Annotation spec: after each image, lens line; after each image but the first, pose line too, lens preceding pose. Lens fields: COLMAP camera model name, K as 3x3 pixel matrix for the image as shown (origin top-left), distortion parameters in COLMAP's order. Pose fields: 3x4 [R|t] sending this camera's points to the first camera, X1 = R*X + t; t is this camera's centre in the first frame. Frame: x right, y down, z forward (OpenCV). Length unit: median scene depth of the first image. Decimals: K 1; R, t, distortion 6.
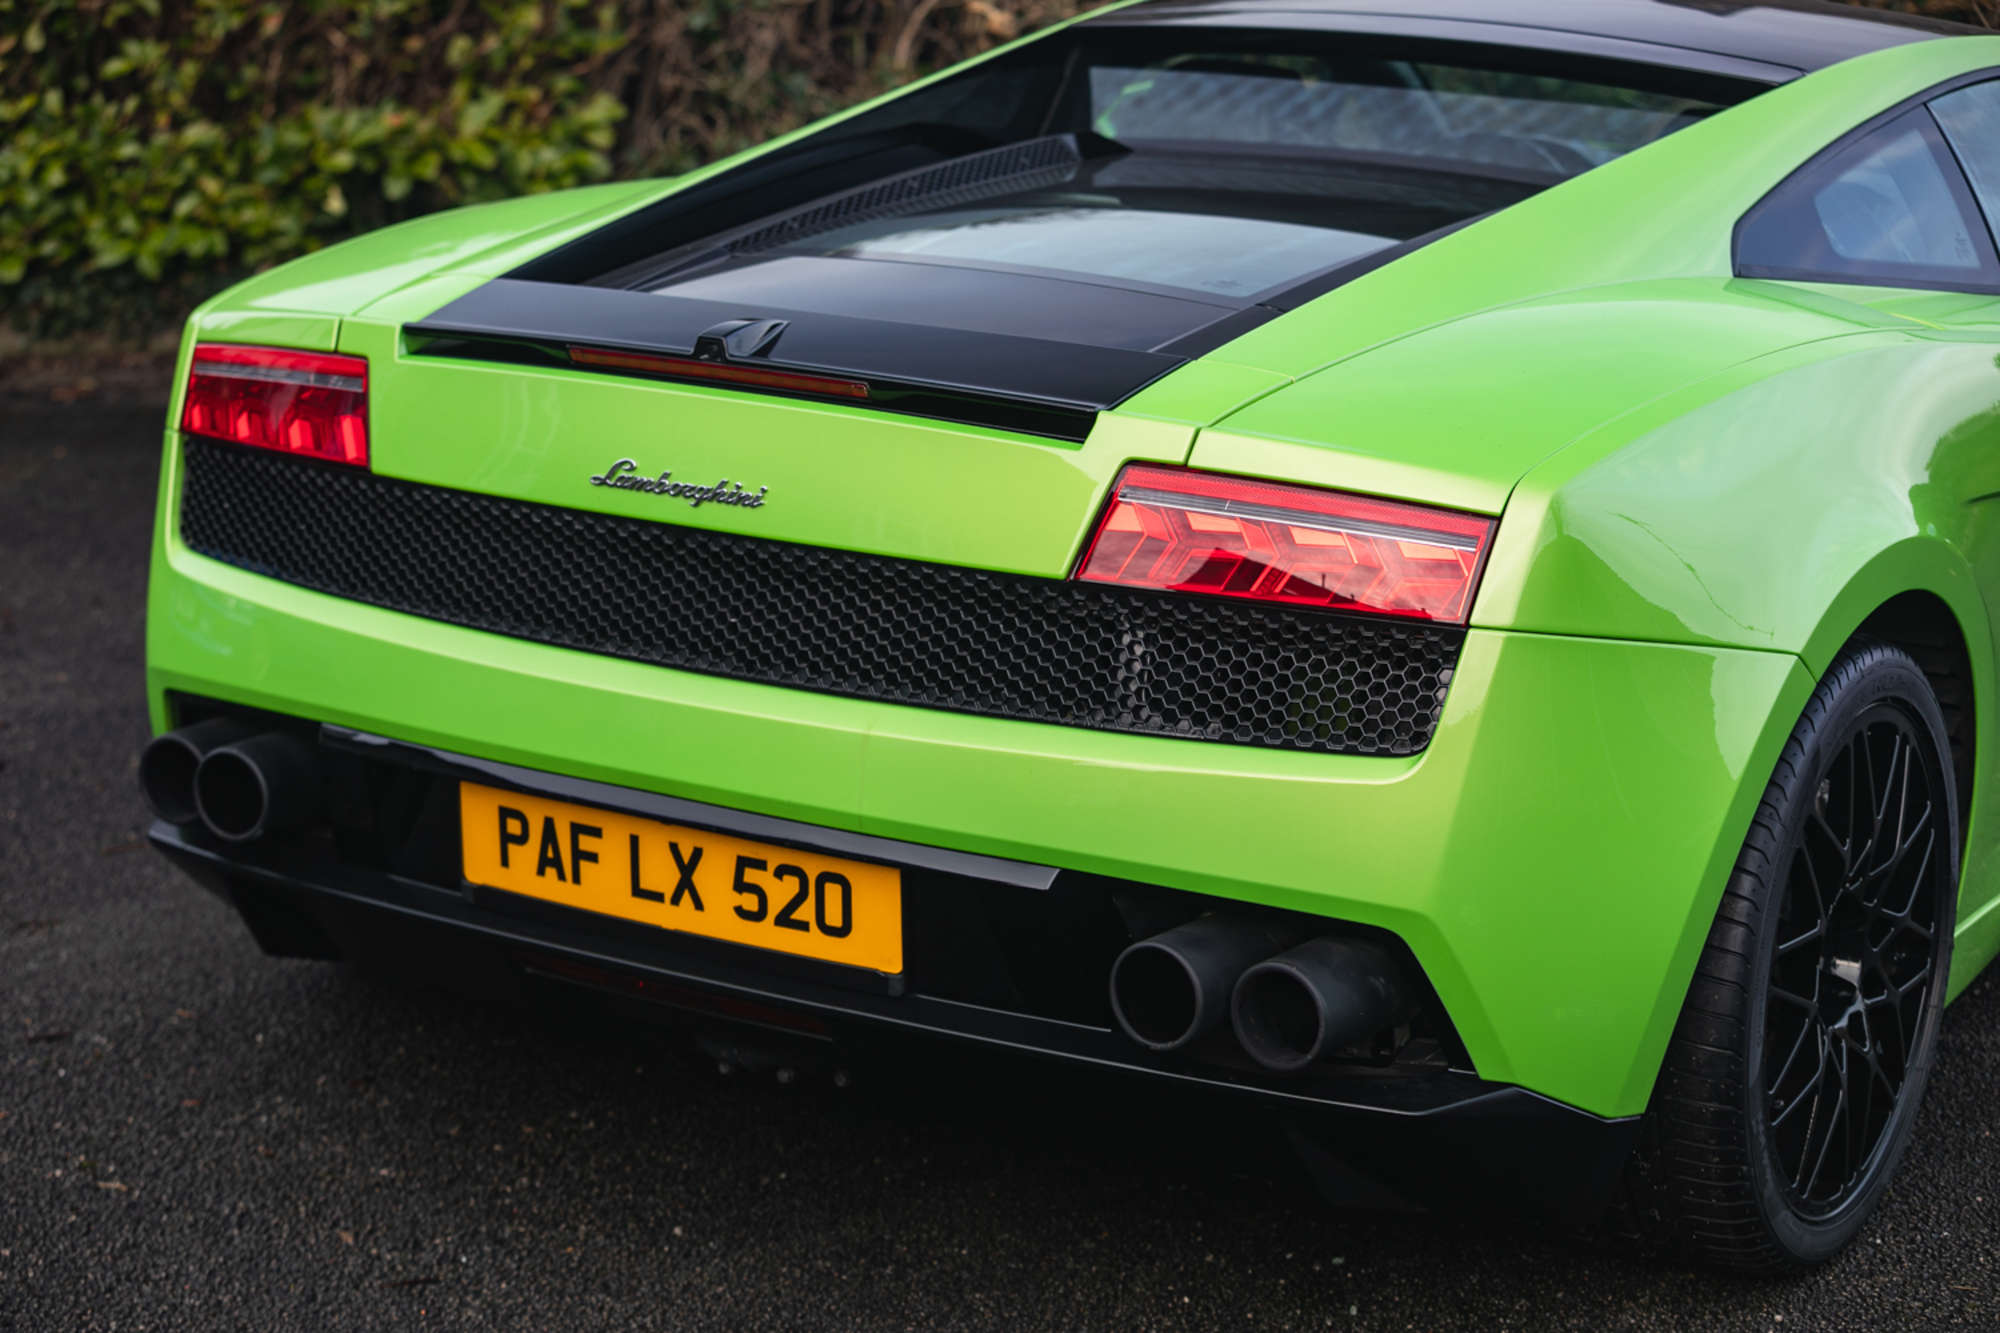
lens RADIAL K [[4128.7, 0, 1000.0], [0, 4128.7, 666.5], [0, 0, 1]] dist [-0.318062, 0.348166]
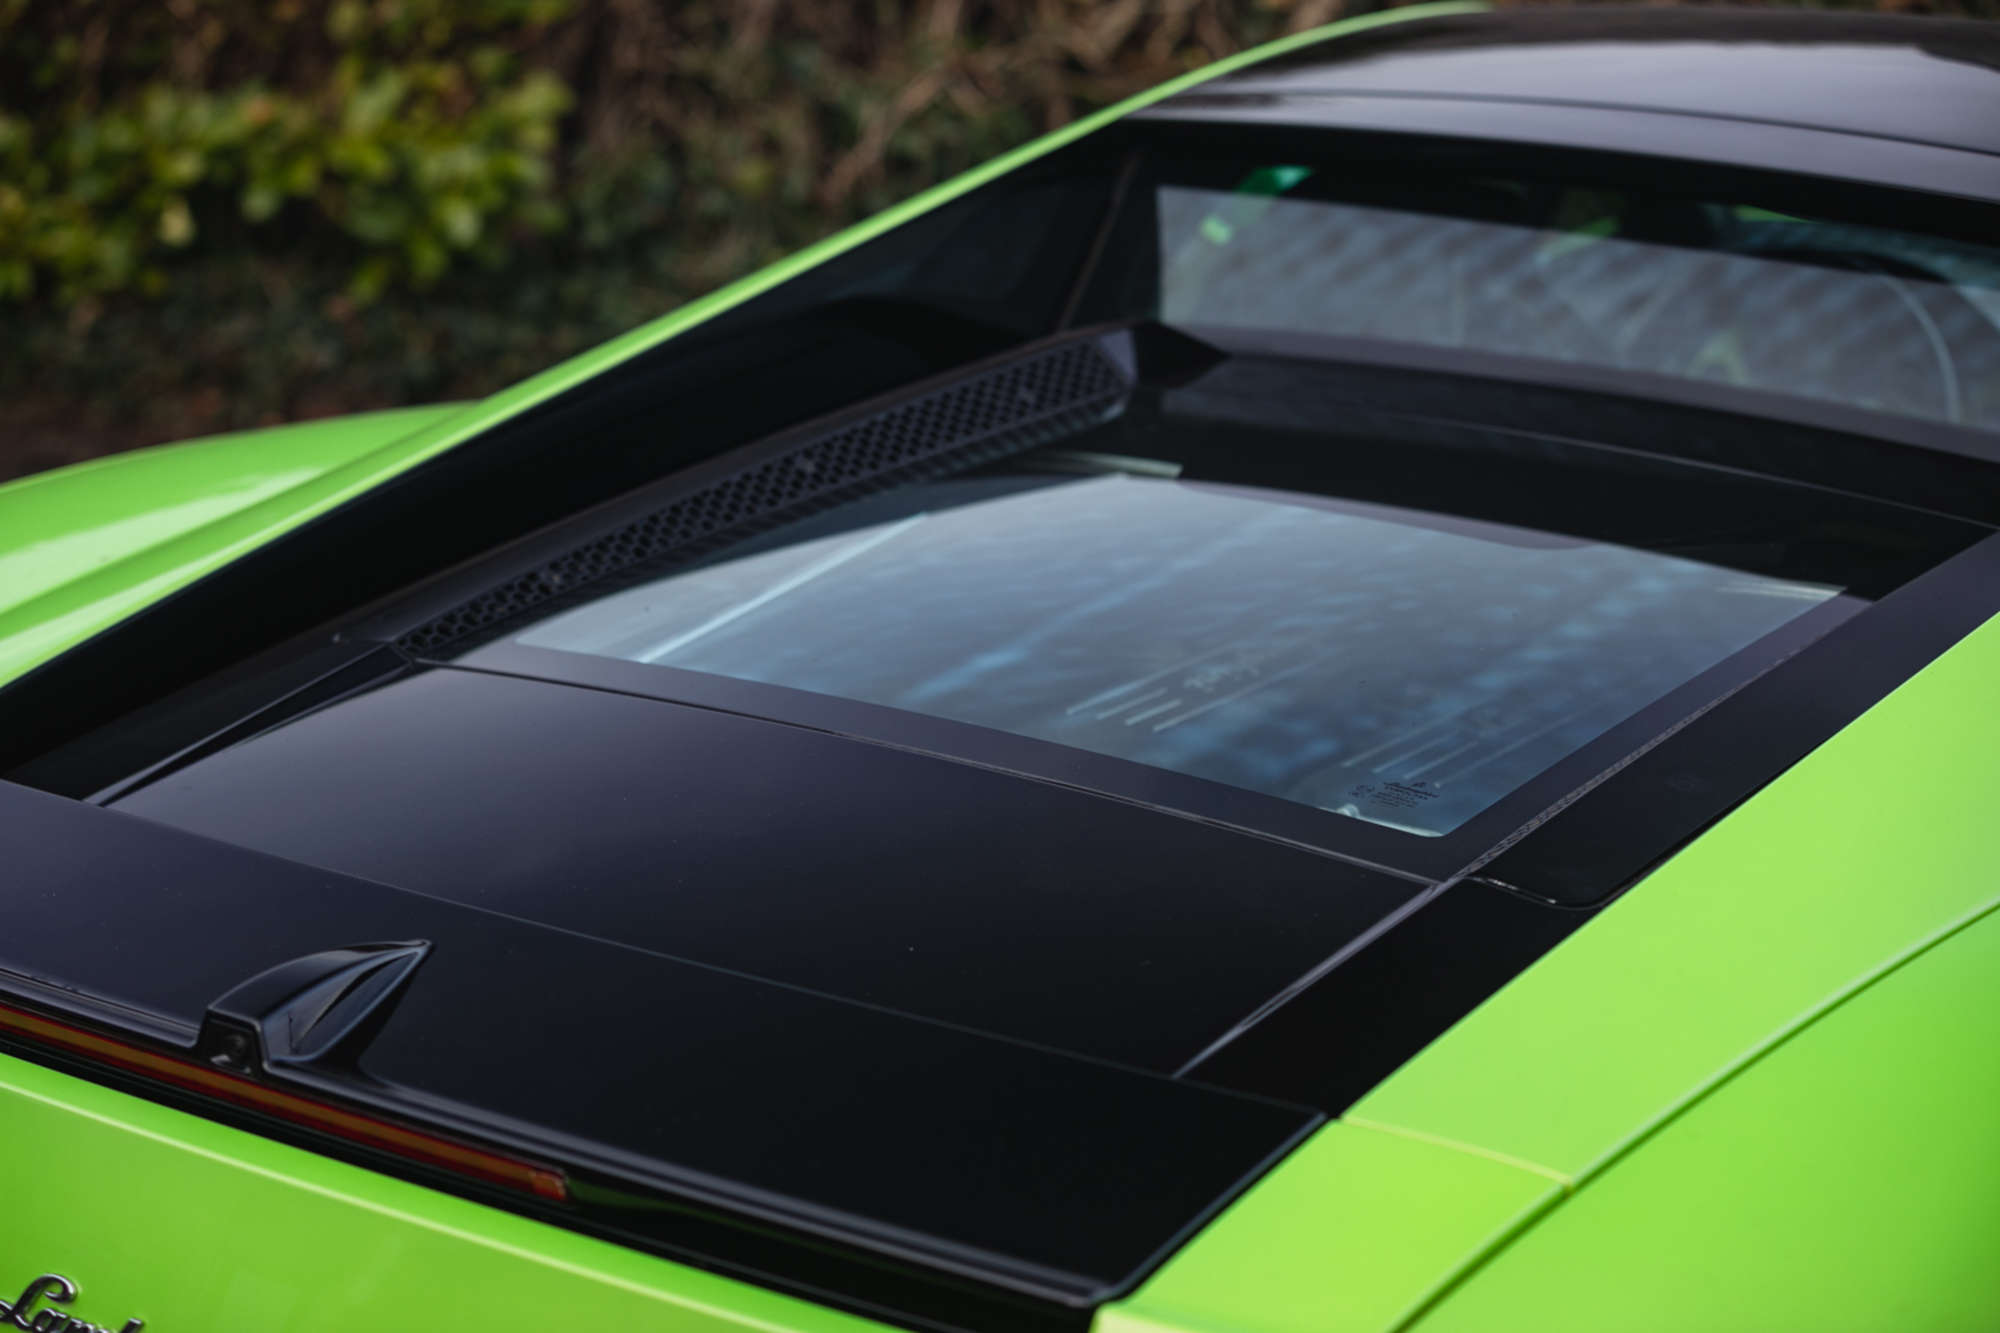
lens RADIAL K [[4224.7, 0, 1000.0], [0, 4224.7, 666.5], [0, 0, 1]] dist [-0.306711, 0.581368]
pose [[0.999511, 0.010907, -0.029295, 0.023313], [-0.010043, 0.999515, 0.029479, -0.125367], [0.029602, -0.029170, 0.999136, 0.532763]]
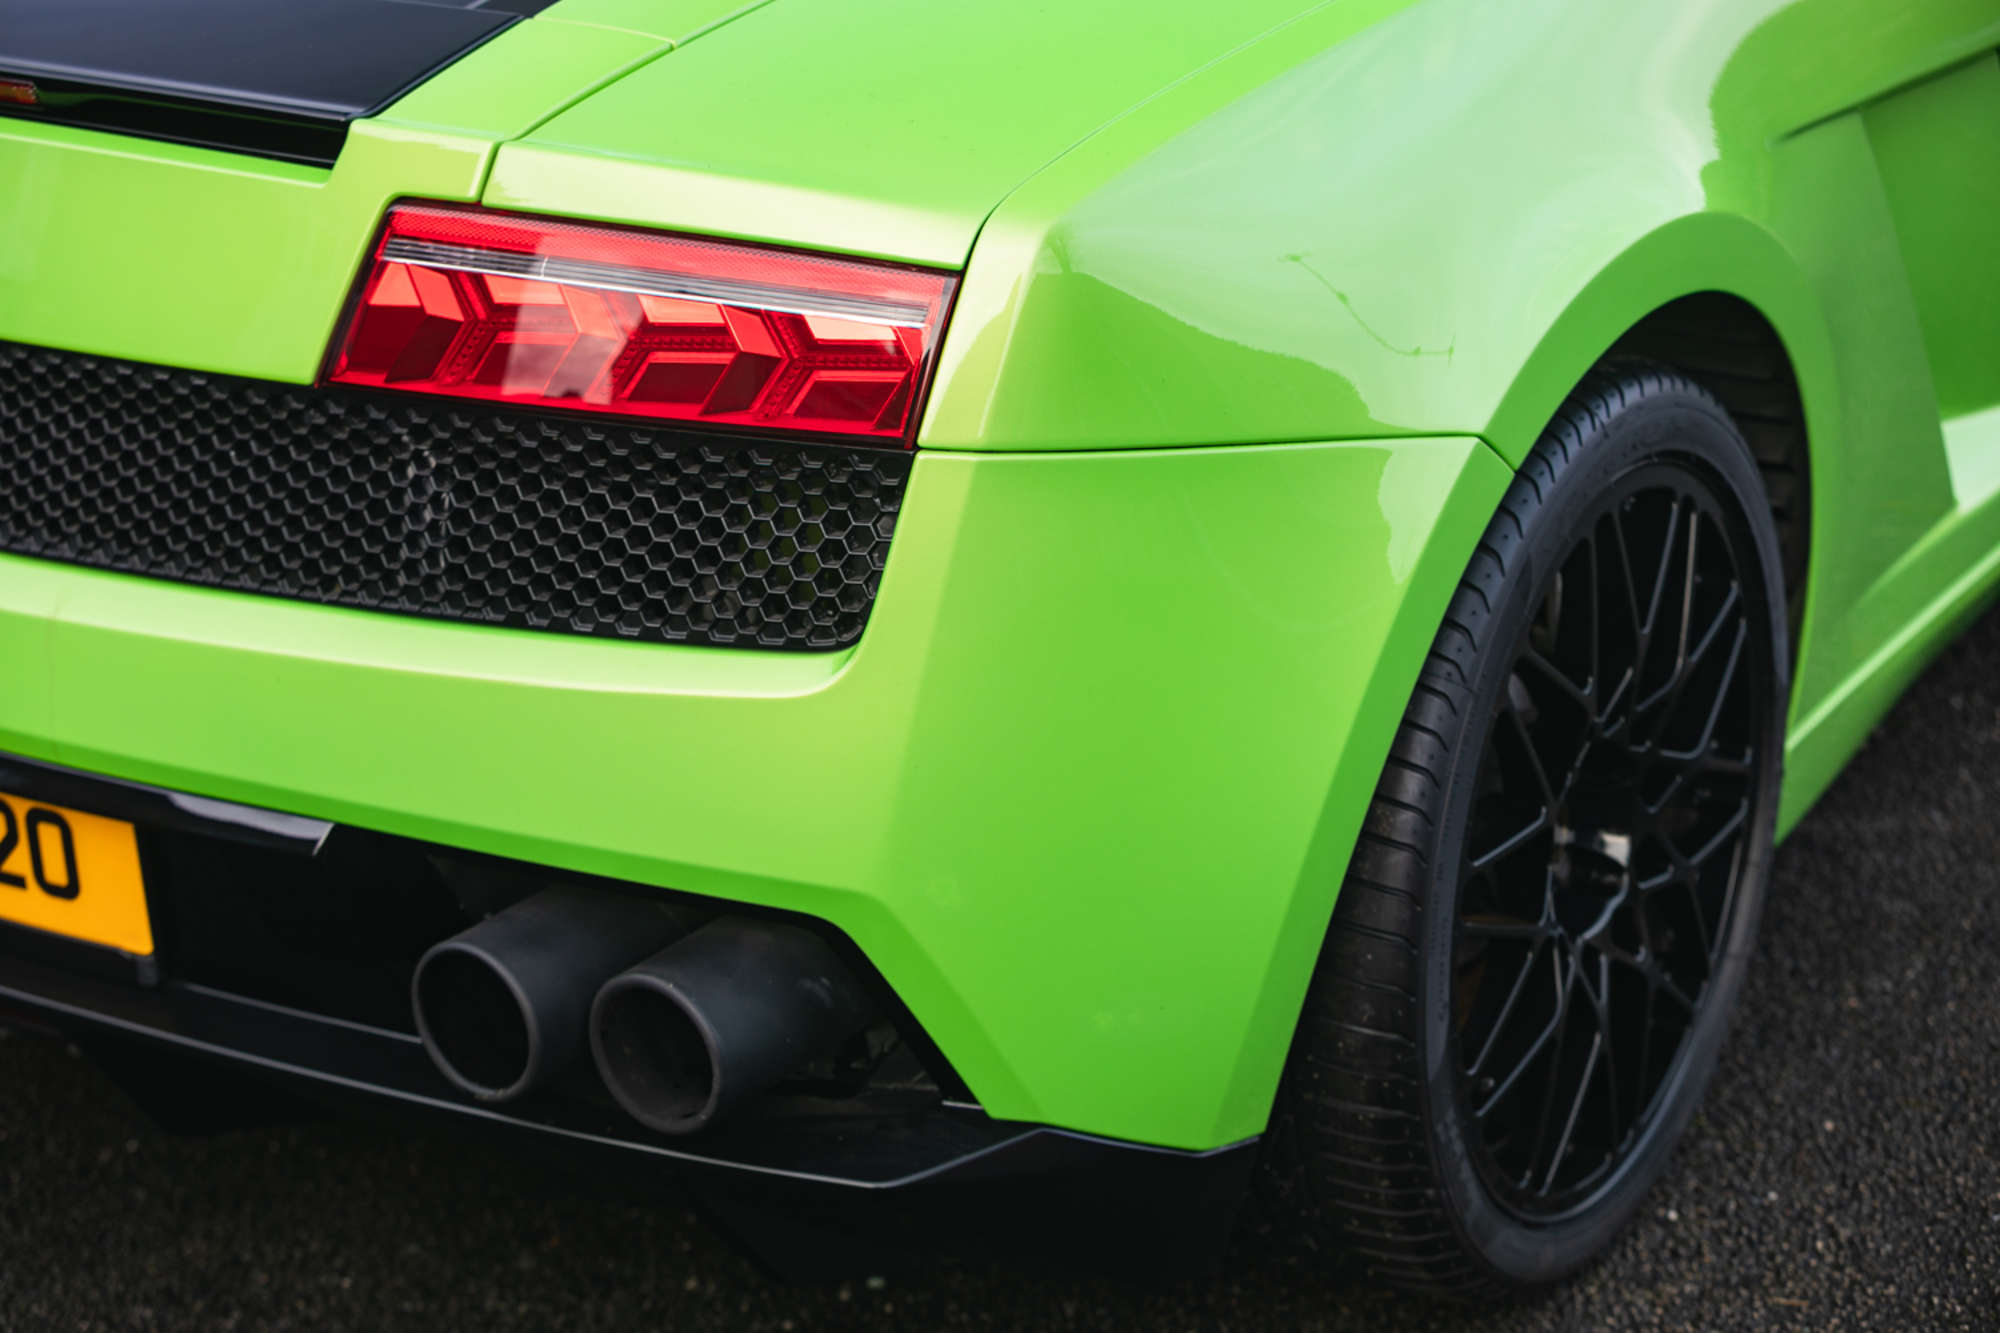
lens RADIAL K [[4224.7, 0, 1000.0], [0, 4224.7, 666.5], [0, 0, 1]] dist [-0.306711, 0.581368]
pose [[0.999106, -0.039388, -0.015367, 0.119946], [0.041237, 0.988052, 0.148504, -0.064016], [0.009334, -0.149005, 0.988792, 0.313637]]
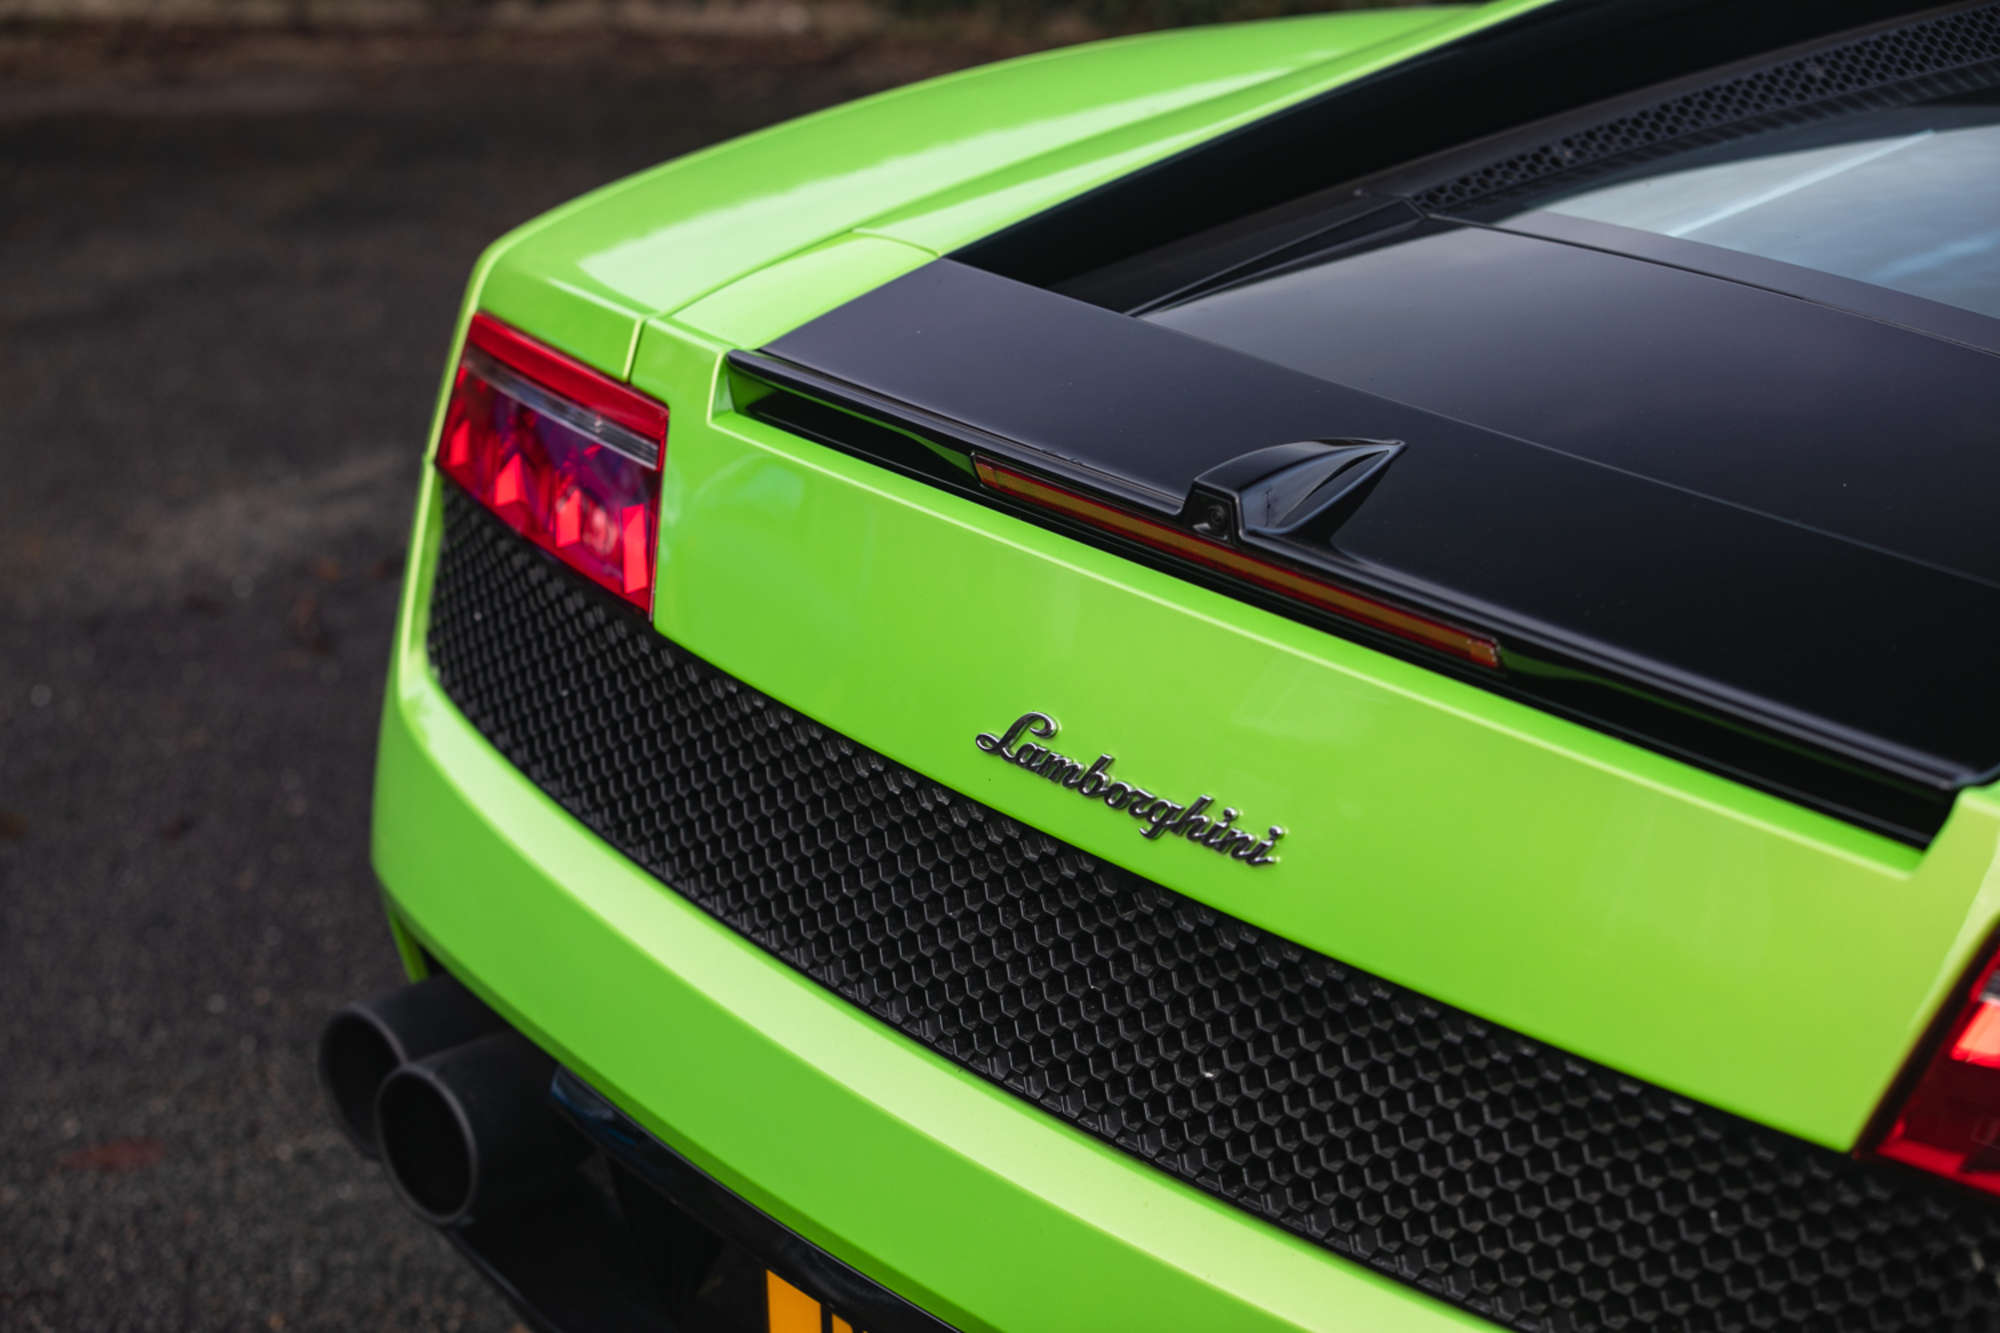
lens RADIAL K [[4224.7, 0, 1000.0], [0, 4224.7, 666.5], [0, 0, 1]] dist [-0.306711, 0.581368]
pose [[0.955317, 0.096181, -0.279496, 0.045013], [-0.066907, 0.991399, 0.112477, -0.108461], [0.287911, -0.088751, 0.953536, 0.491008]]
